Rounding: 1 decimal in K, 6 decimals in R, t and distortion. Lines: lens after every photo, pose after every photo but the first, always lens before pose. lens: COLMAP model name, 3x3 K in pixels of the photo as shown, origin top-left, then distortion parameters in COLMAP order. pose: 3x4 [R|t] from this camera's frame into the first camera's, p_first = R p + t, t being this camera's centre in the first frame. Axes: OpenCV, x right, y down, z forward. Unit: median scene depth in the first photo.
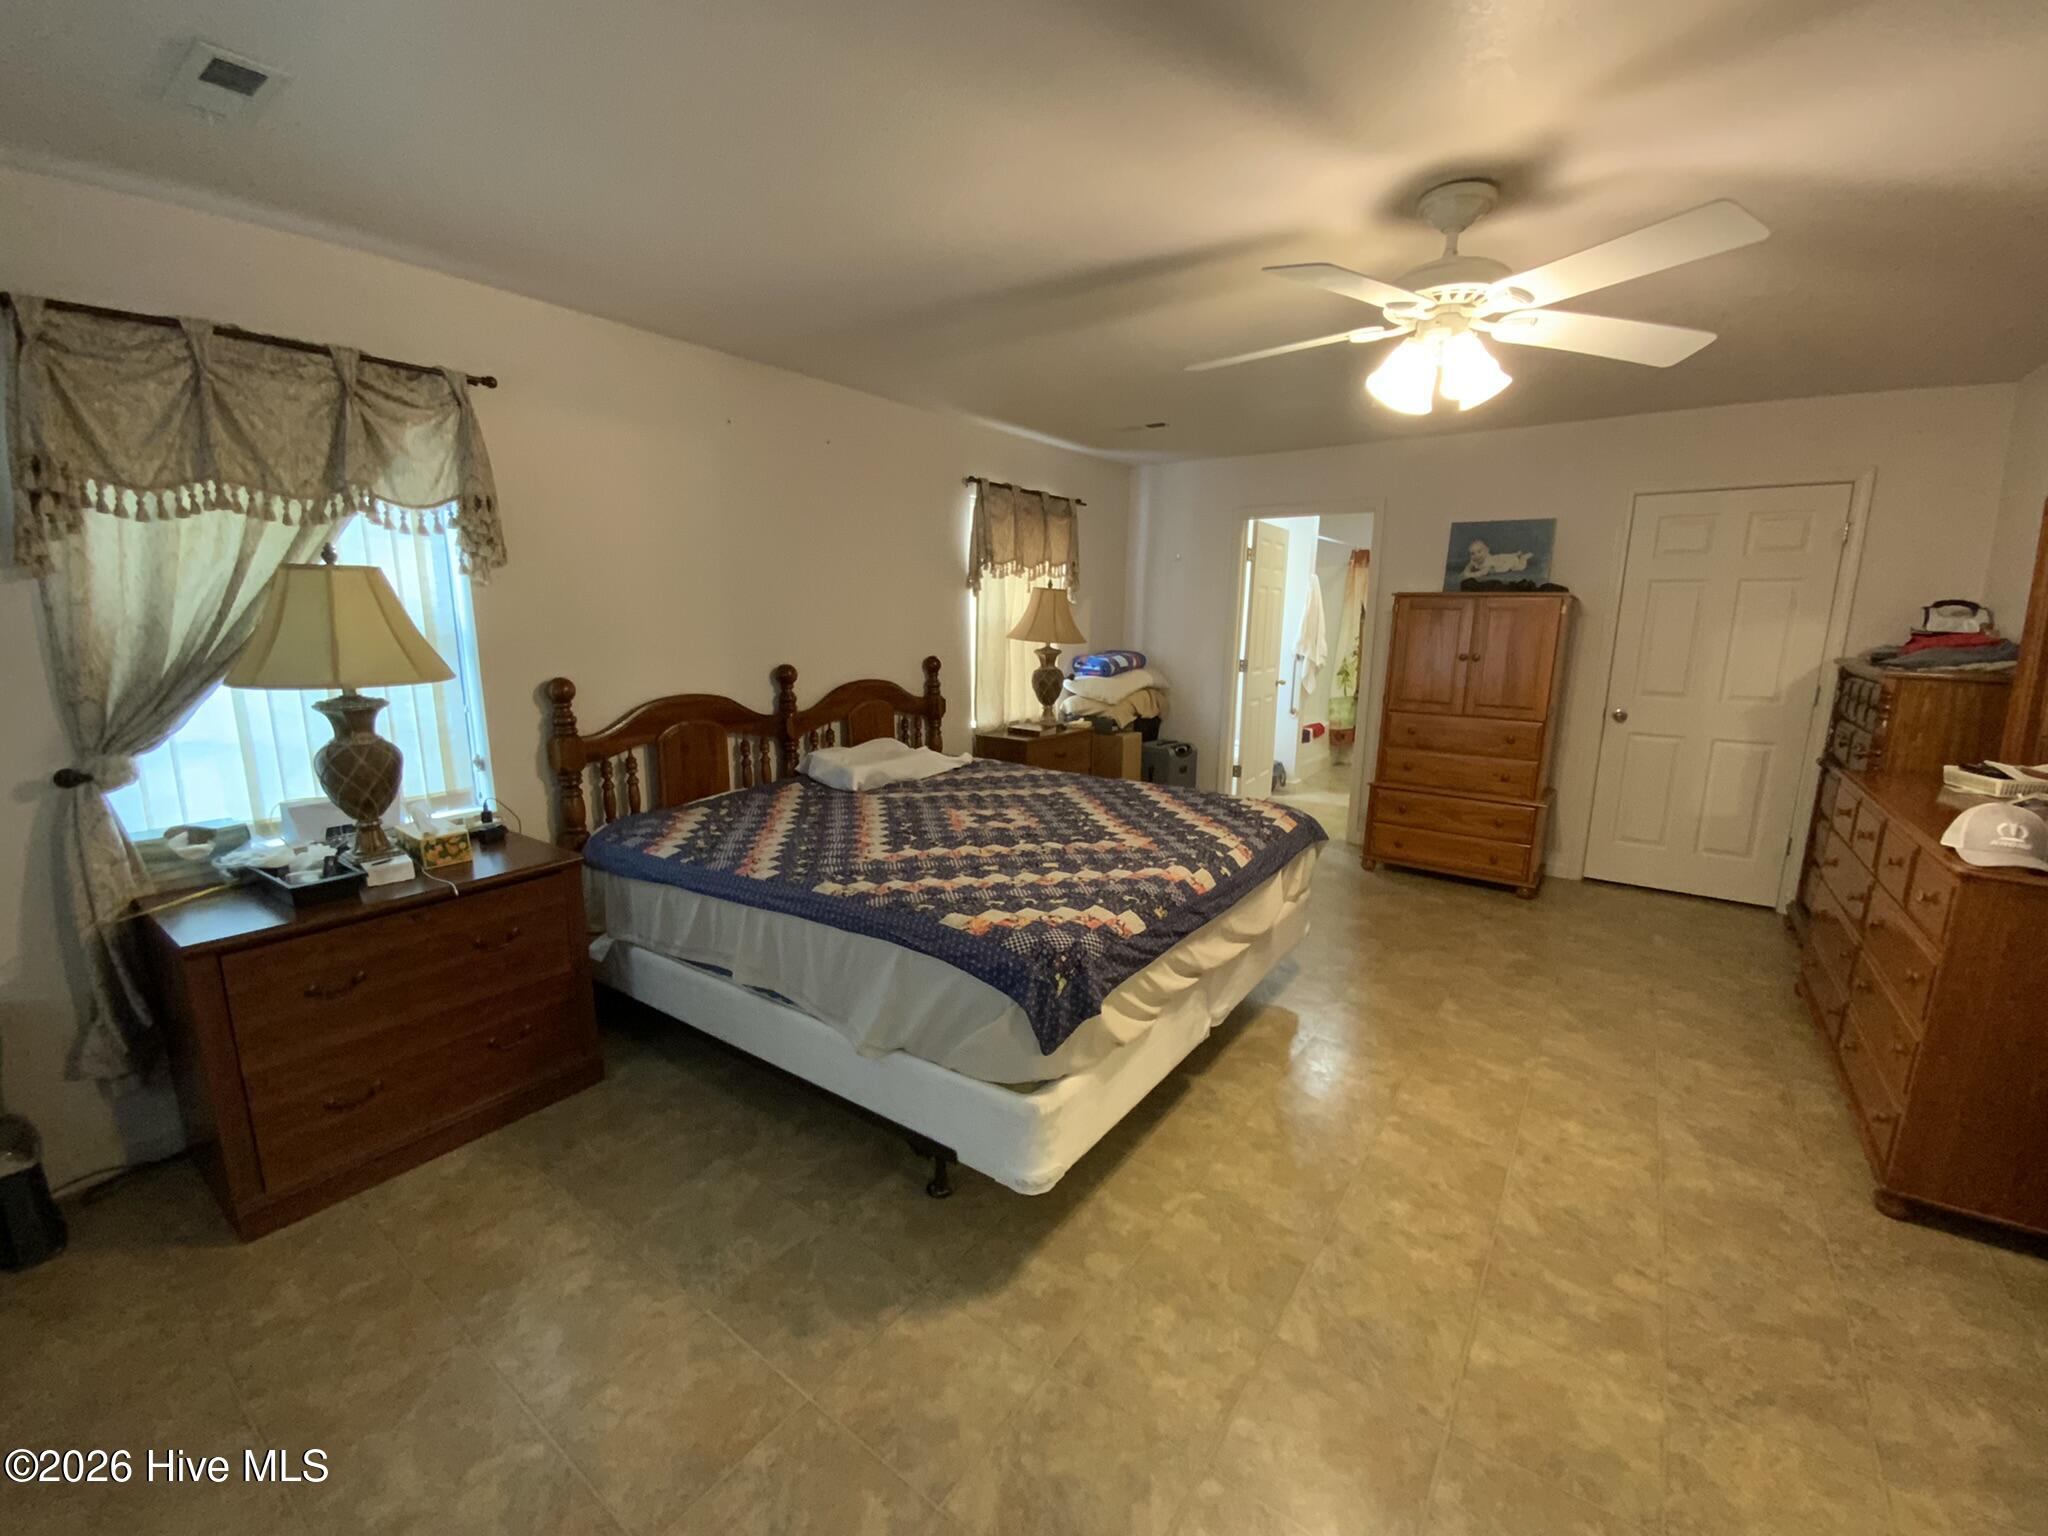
lens RADIAL K [[824.4, 0, 1022.5], [0, 824.4, 770.3], [0, 0, 1]] dist [0.023578, -0.020672]
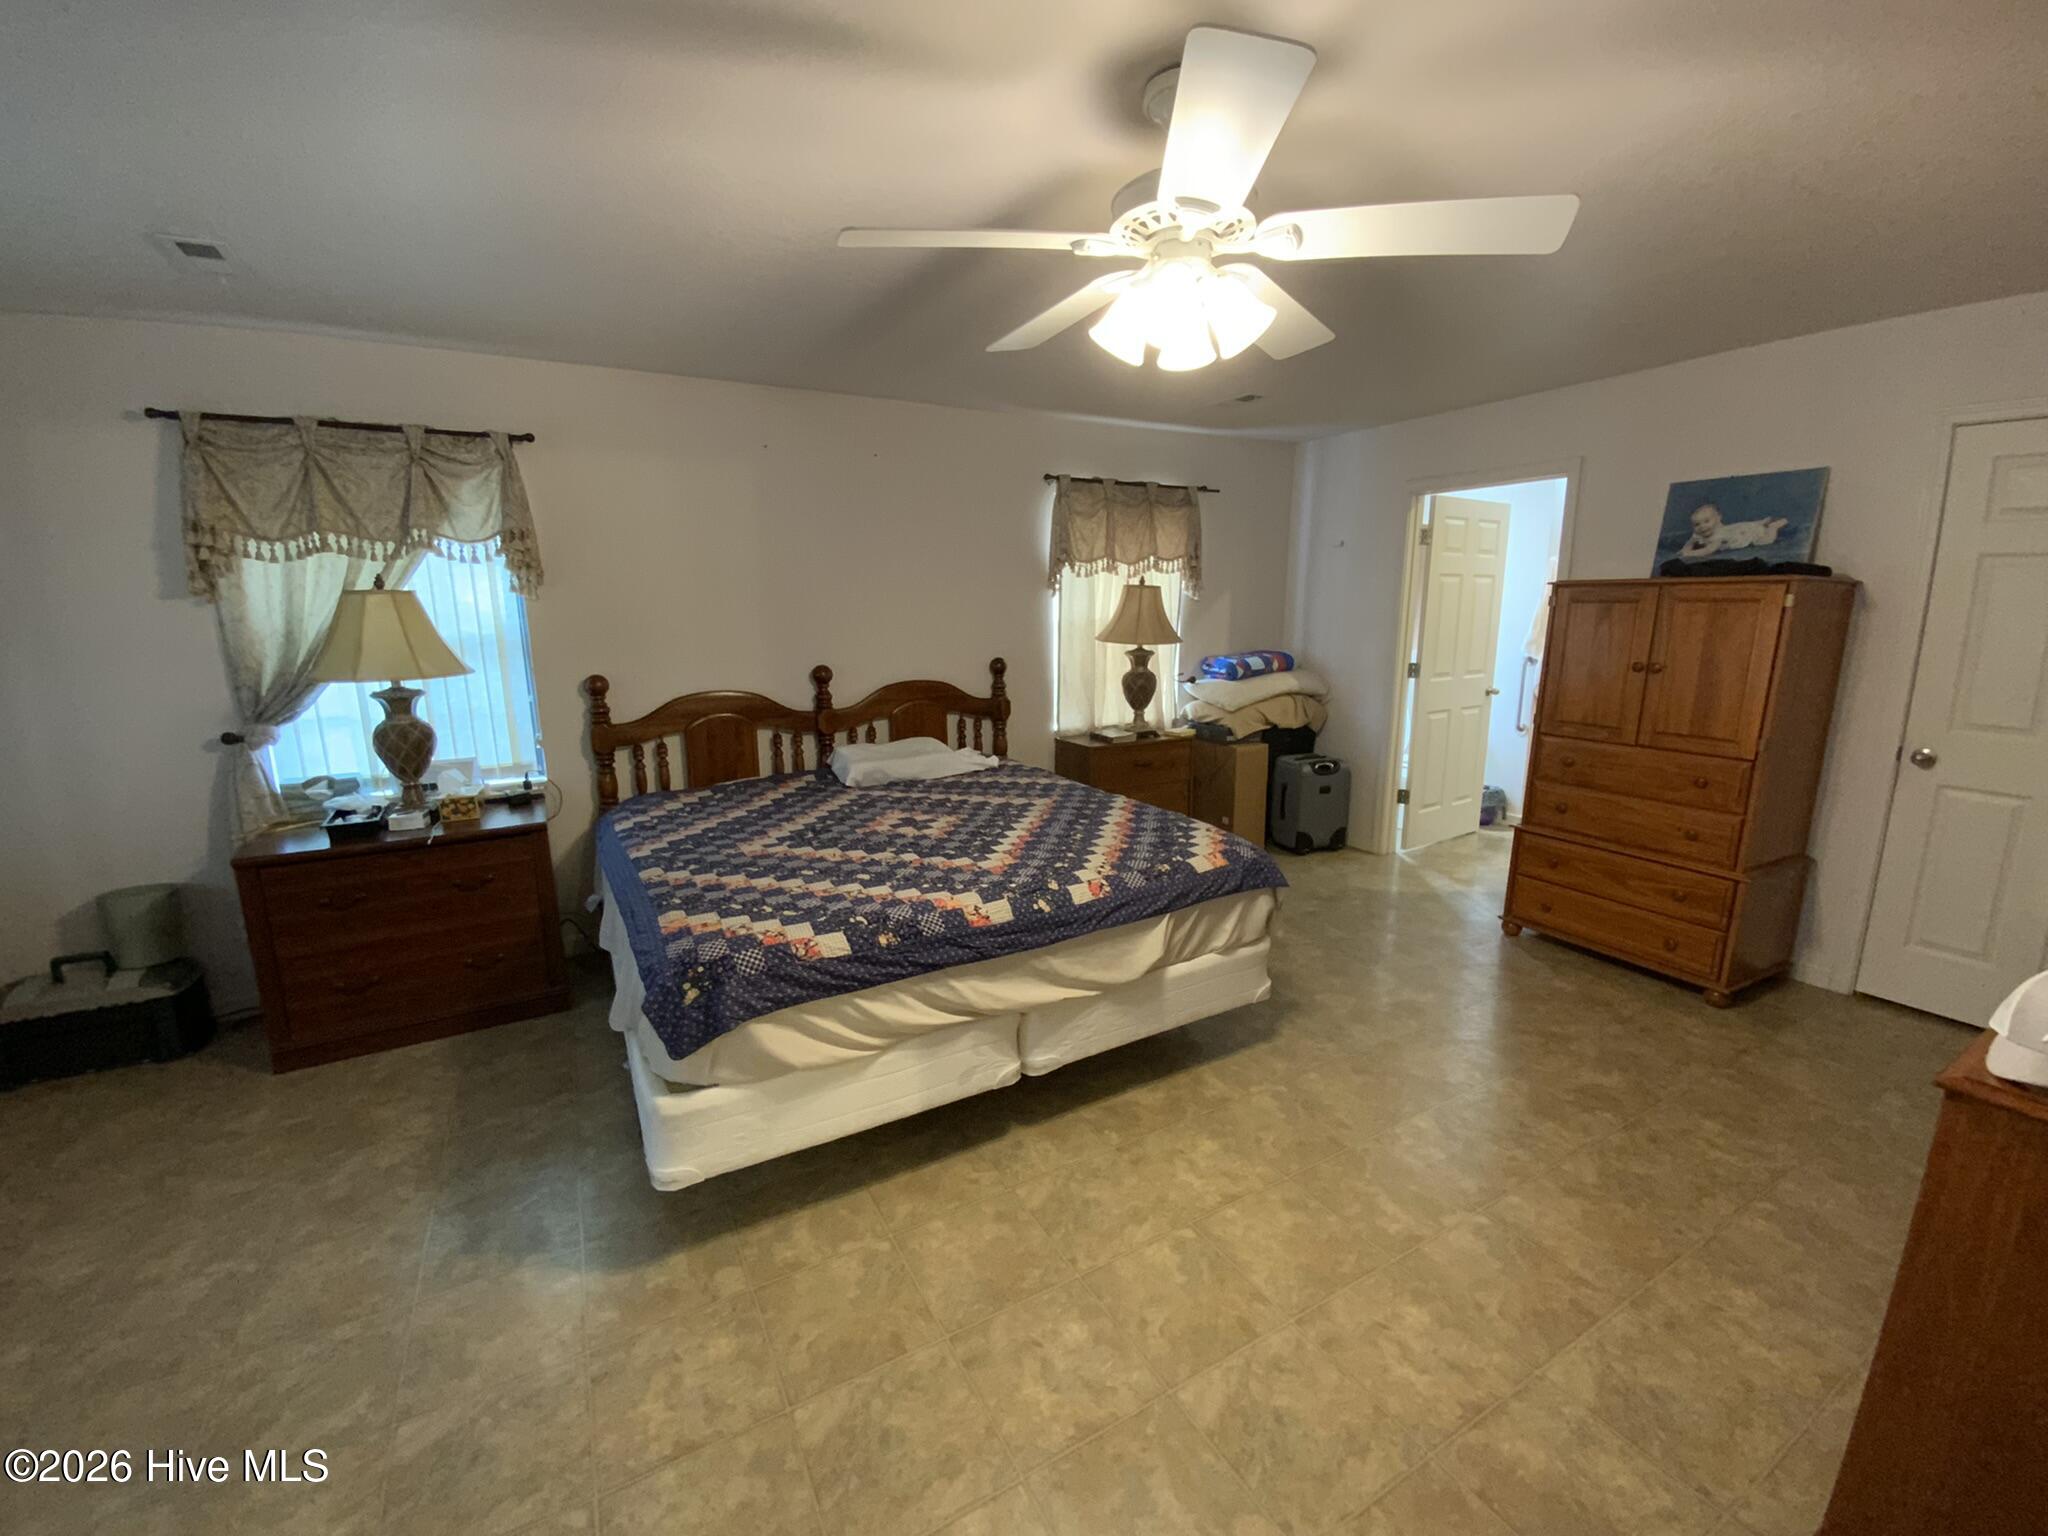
lens RADIAL K [[826.8, 0, 1024.0], [0, 826.8, 768.0], [0, 0, 1]] dist [0.011300, -0.010726]
pose [[0.909684, 0.064886, -0.410200, 0.522518], [-0.063078, 0.997847, 0.017957, -0.037802], [0.410482, 0.009539, 0.911819, 0.155843]]
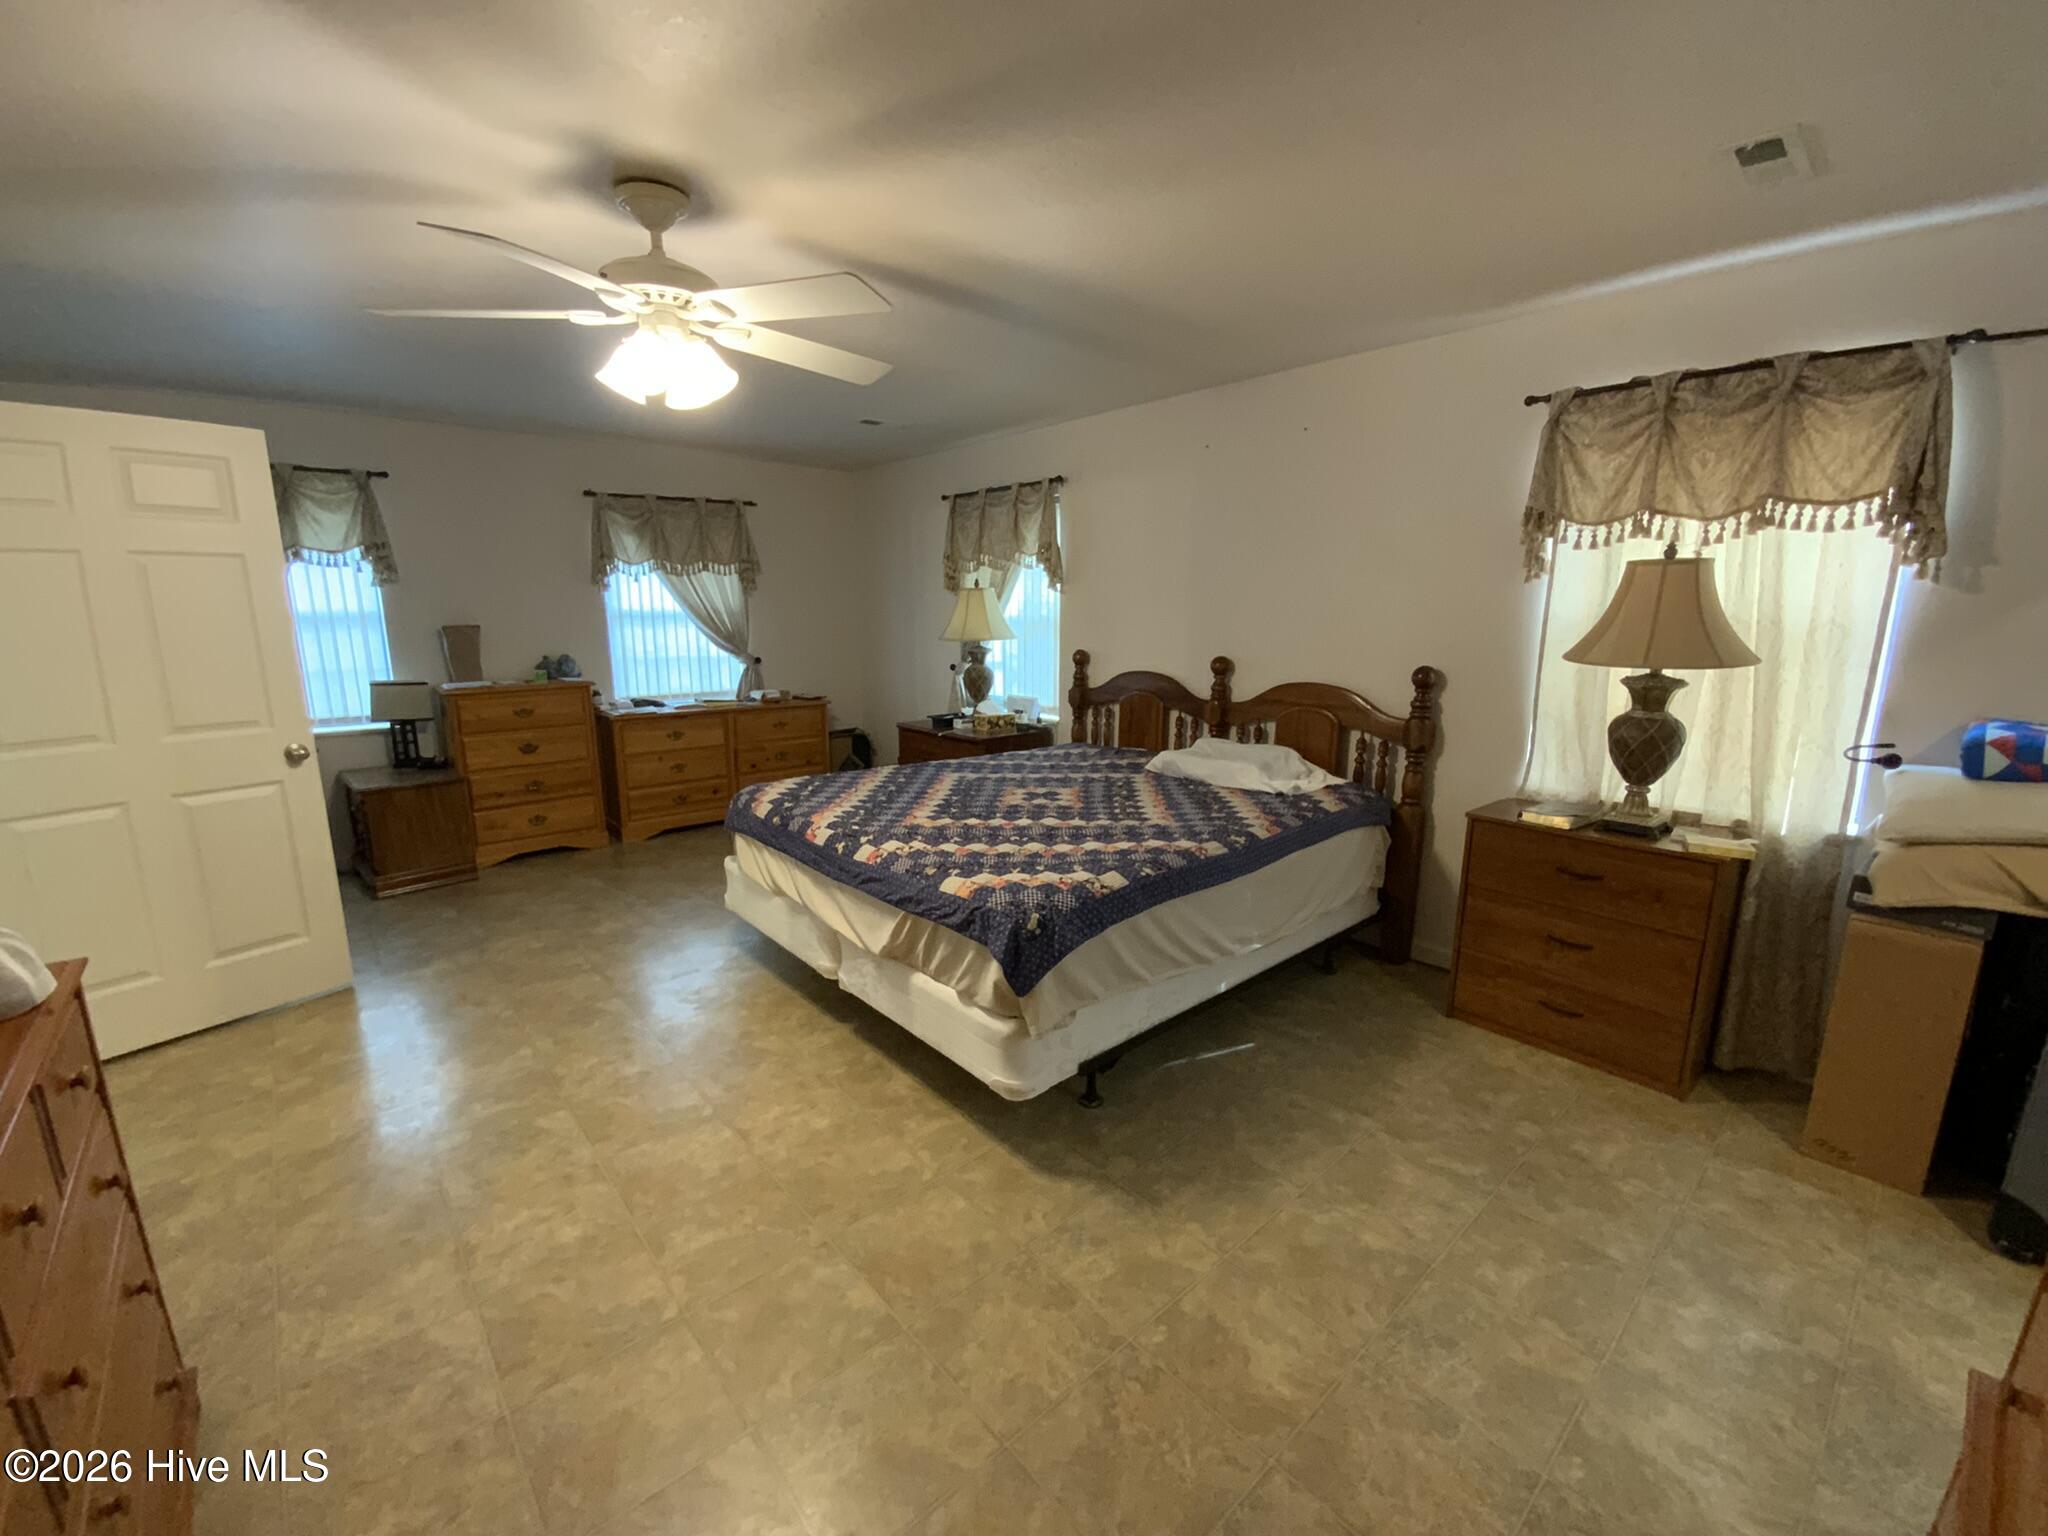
lens RADIAL K [[824.4, 0, 1022.5], [0, 824.4, 770.3], [0, 0, 1]] dist [0.023578, -0.020672]
pose [[-0.215780, 0.184041, -0.958941, 1.071508], [-0.188360, 0.955786, 0.225820, -0.230707], [0.958102, 0.229354, -0.171573, 1.238658]]
